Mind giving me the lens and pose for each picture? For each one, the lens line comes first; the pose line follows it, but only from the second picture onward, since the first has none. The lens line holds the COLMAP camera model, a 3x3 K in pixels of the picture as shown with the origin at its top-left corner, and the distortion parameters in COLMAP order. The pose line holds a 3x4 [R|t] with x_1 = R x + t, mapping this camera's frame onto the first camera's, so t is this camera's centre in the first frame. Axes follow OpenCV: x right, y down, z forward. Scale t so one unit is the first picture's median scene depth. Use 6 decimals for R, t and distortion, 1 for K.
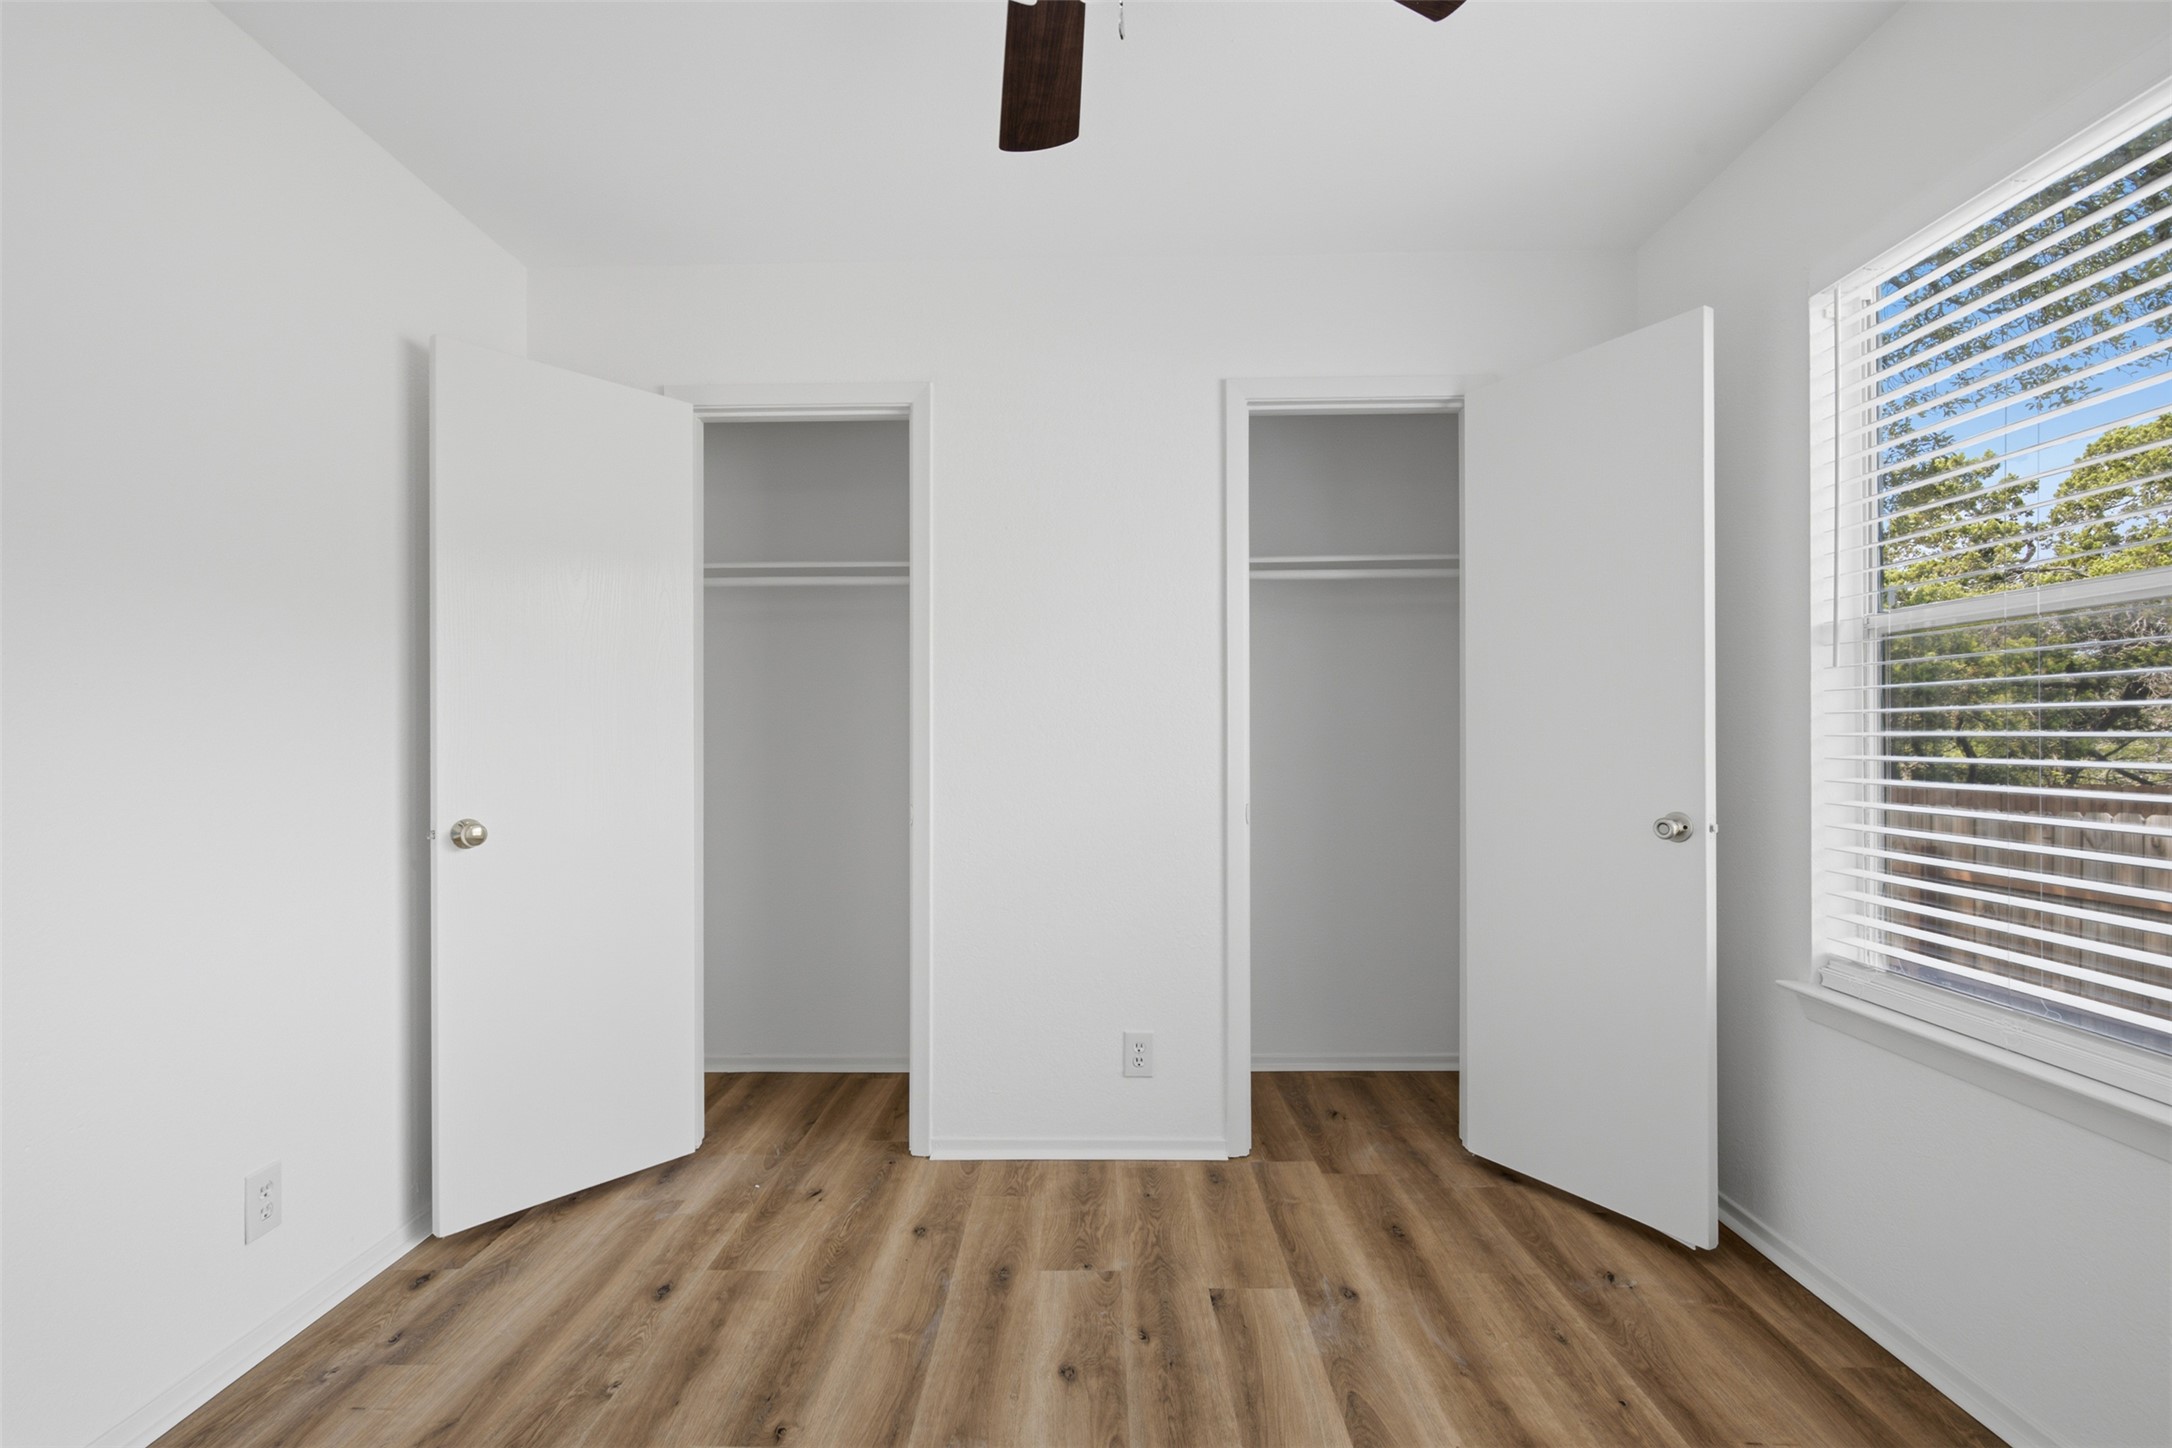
lens RADIAL K [[996.2, 0, 1082.5], [0, 996.2, 739.8], [0, 0, 1]] dist [0.002262, -0.000926]
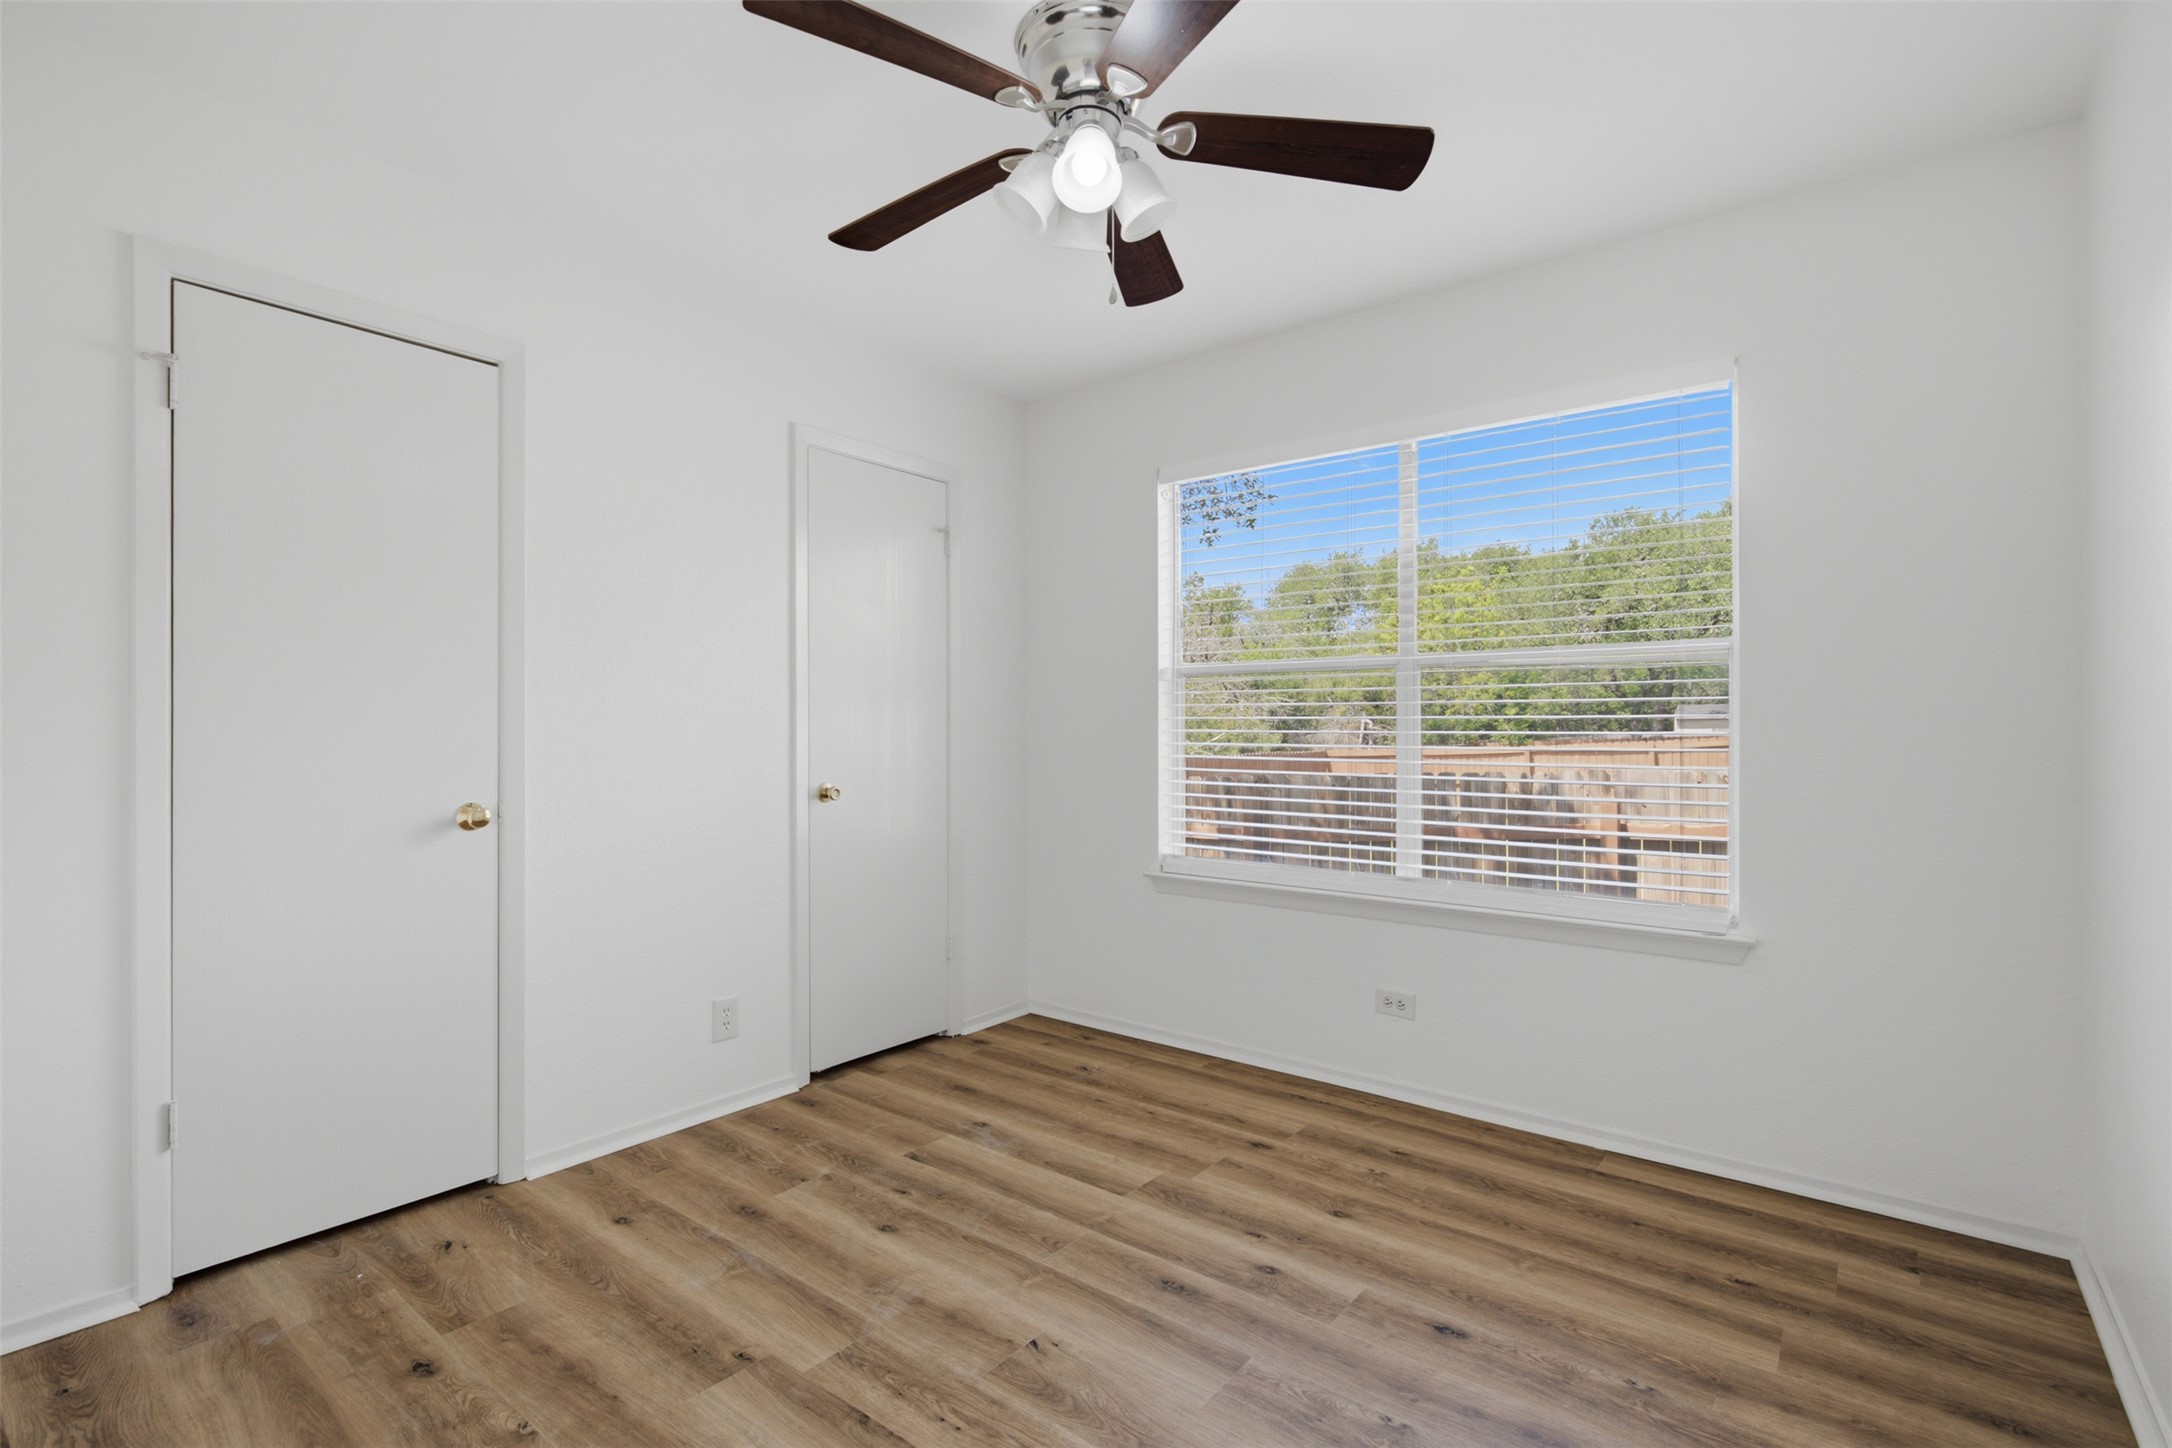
lens RADIAL K [[996.2, 0, 1090.3], [0, 996.2, 721.5], [0, 0, 1]] dist [0.002262, -0.000926]
pose [[0.608409, 0.014336, 0.793494, -0.742813], [-0.000152, 0.999839, -0.017947, 0.011601], [-0.793623, 0.010798, 0.608314, 0.015289]]
